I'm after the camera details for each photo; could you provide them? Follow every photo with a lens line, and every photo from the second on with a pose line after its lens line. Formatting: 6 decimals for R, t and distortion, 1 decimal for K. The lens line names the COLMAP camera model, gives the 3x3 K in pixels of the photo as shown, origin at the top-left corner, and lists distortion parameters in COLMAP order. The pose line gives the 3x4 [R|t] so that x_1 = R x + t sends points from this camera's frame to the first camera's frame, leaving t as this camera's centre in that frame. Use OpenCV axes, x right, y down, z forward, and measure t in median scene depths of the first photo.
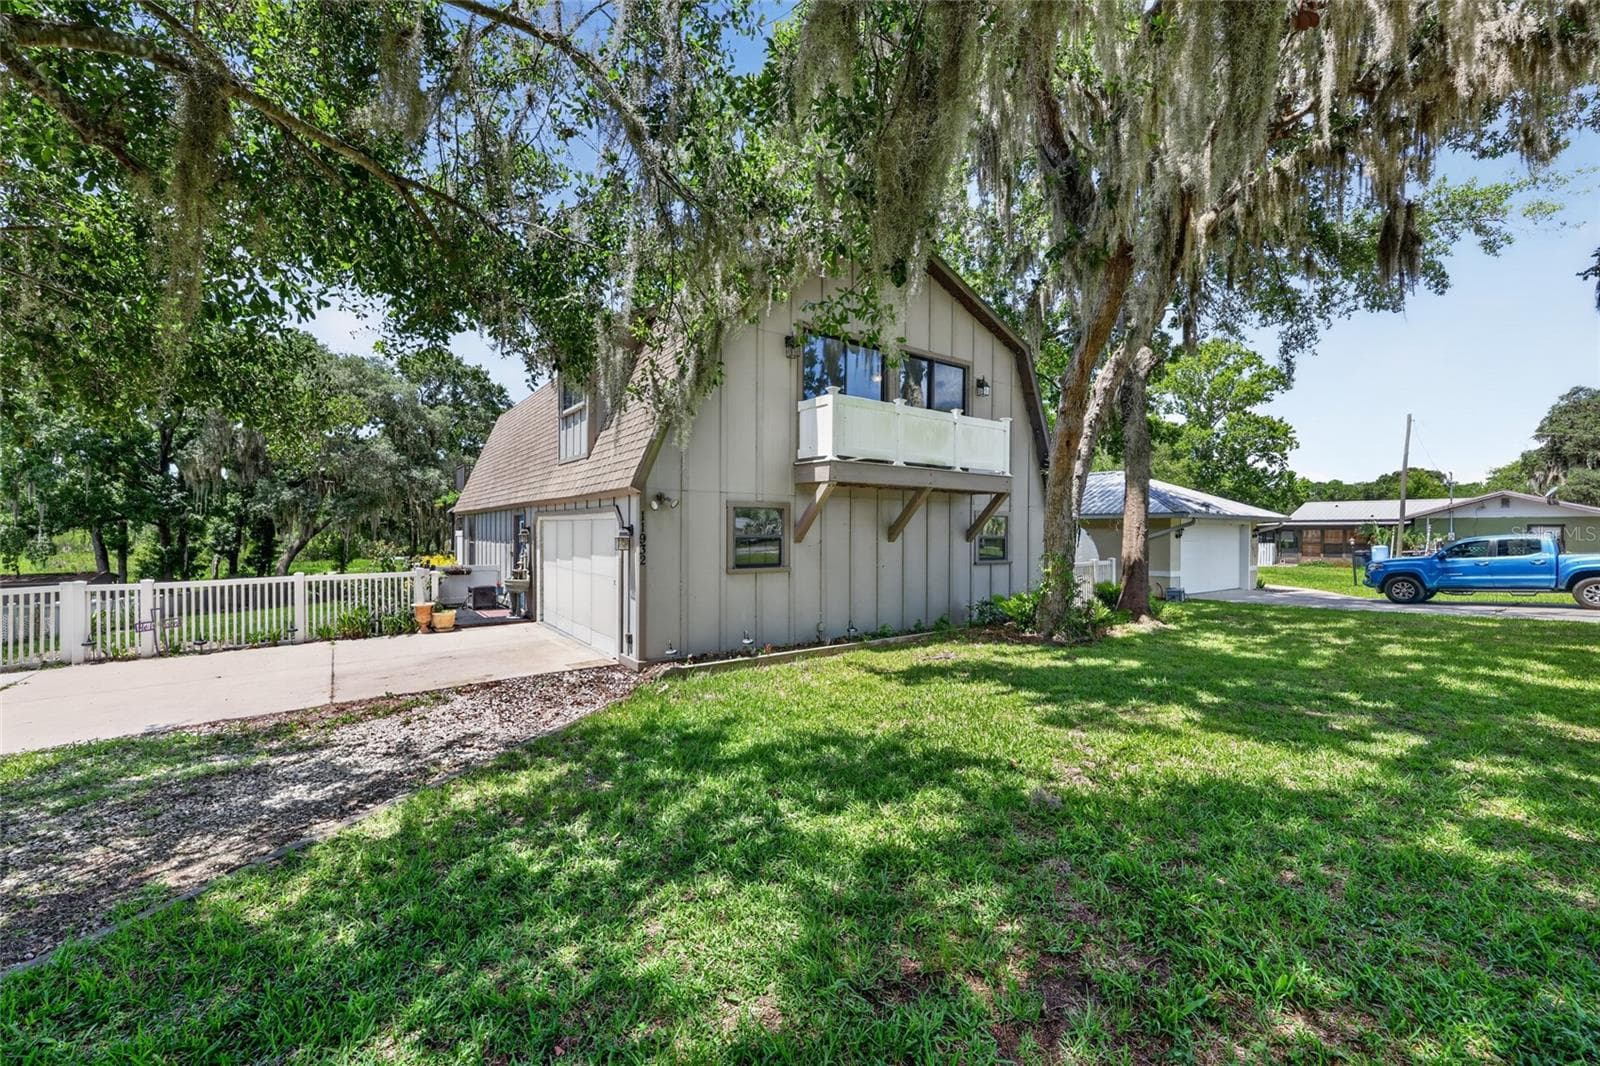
lens RADIAL K [[643.4, 0, 799.2], [0, 643.4, 537.9], [0, 0, 1]] dist [-0.001929, 0.000009]
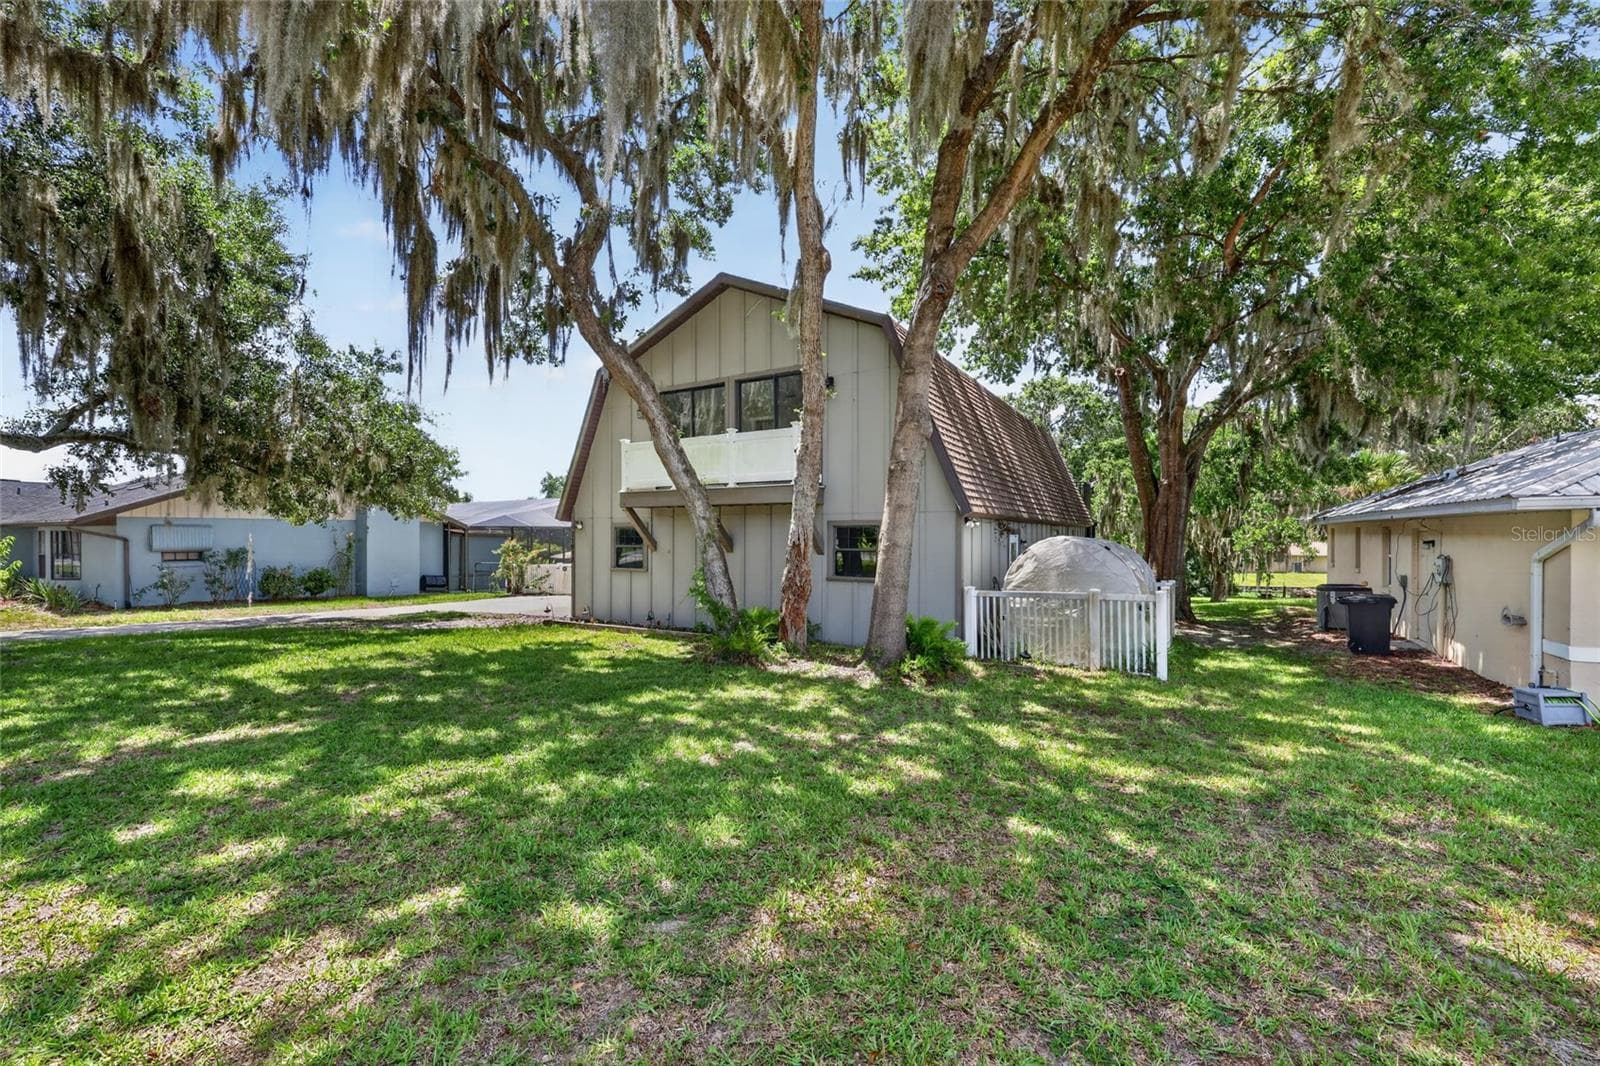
lens RADIAL K [[643.4, 0, 799.5], [0, 643.4, 531.7], [0, 0, 1]] dist [-0.001929, 0.000009]
pose [[0.401990, -0.009886, -0.915591, 0.460549], [-0.003343, 0.999919, -0.012264, -0.006281], [0.915638, 0.007991, 0.401924, 0.247934]]
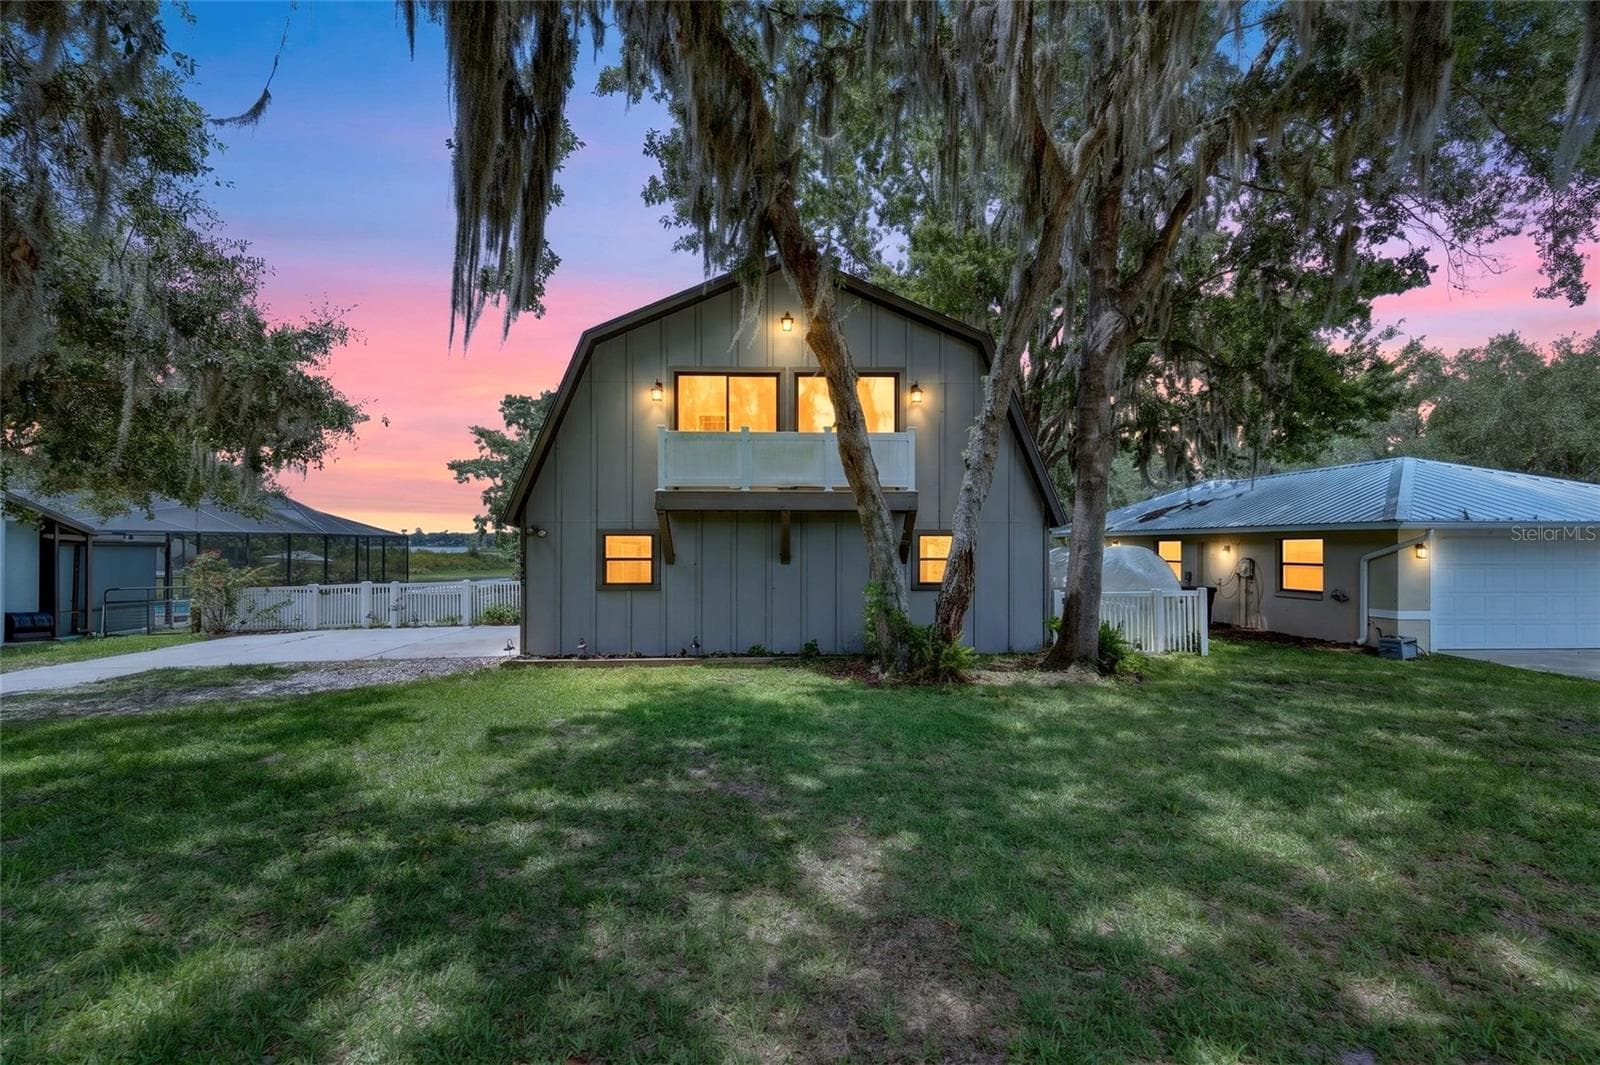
lens RADIAL K [[643.4, 0, 789.8], [0, 643.4, 537.1], [0, 0, 1]] dist [-0.001929, 0.000009]
pose [[0.825668, -0.012120, -0.564026, 0.270655], [0.001193, 0.999804, -0.019737, -0.006090], [0.564155, 0.015623, 0.825521, 0.063463]]
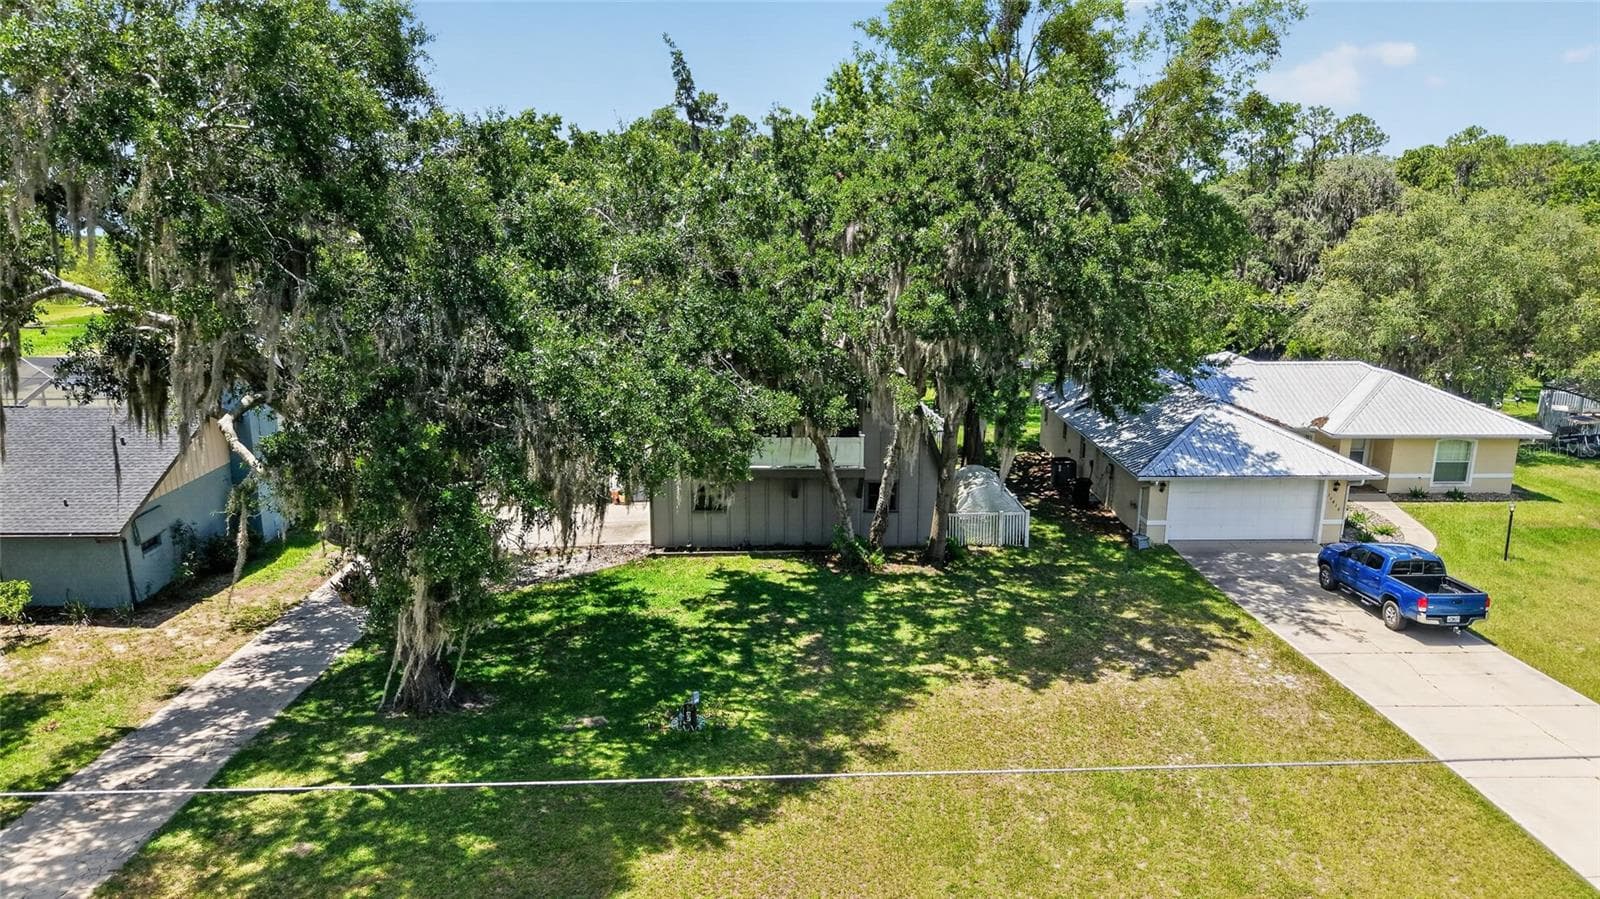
lens RADIAL K [[1051.4, 0, 803.7], [0, 1051.4, 453.5], [0, 0, 1]] dist [-0.008686, -0.005999]
pose [[0.817661, 0.125472, -0.561860, 0.677619], [0.002526, 0.975170, 0.221445, -0.288493], [0.575694, -0.182486, 0.797041, -0.491225]]
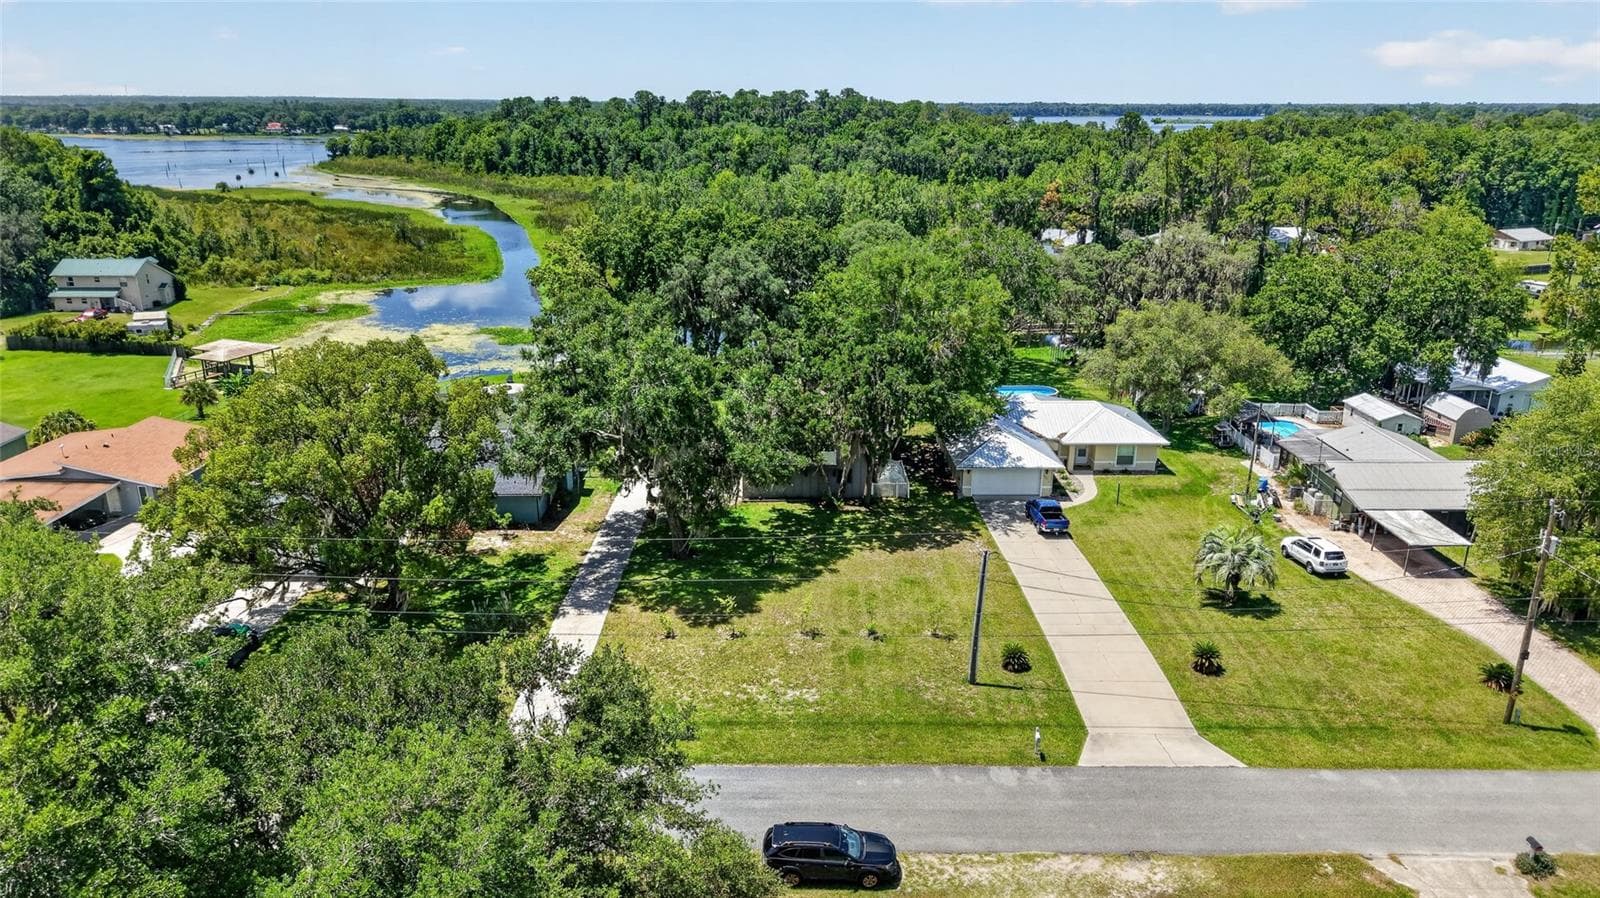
lens RADIAL K [[1051.4, 0, 800.8], [0, 1051.4, 449.8], [0, 0, 1]] dist [-0.008686, -0.005999]
pose [[0.811751, 0.168963, -0.559028, 1.436770], [0.002036, 0.956409, 0.292025, -0.790867], [0.584000, -0.238189, 0.776022, -1.562163]]
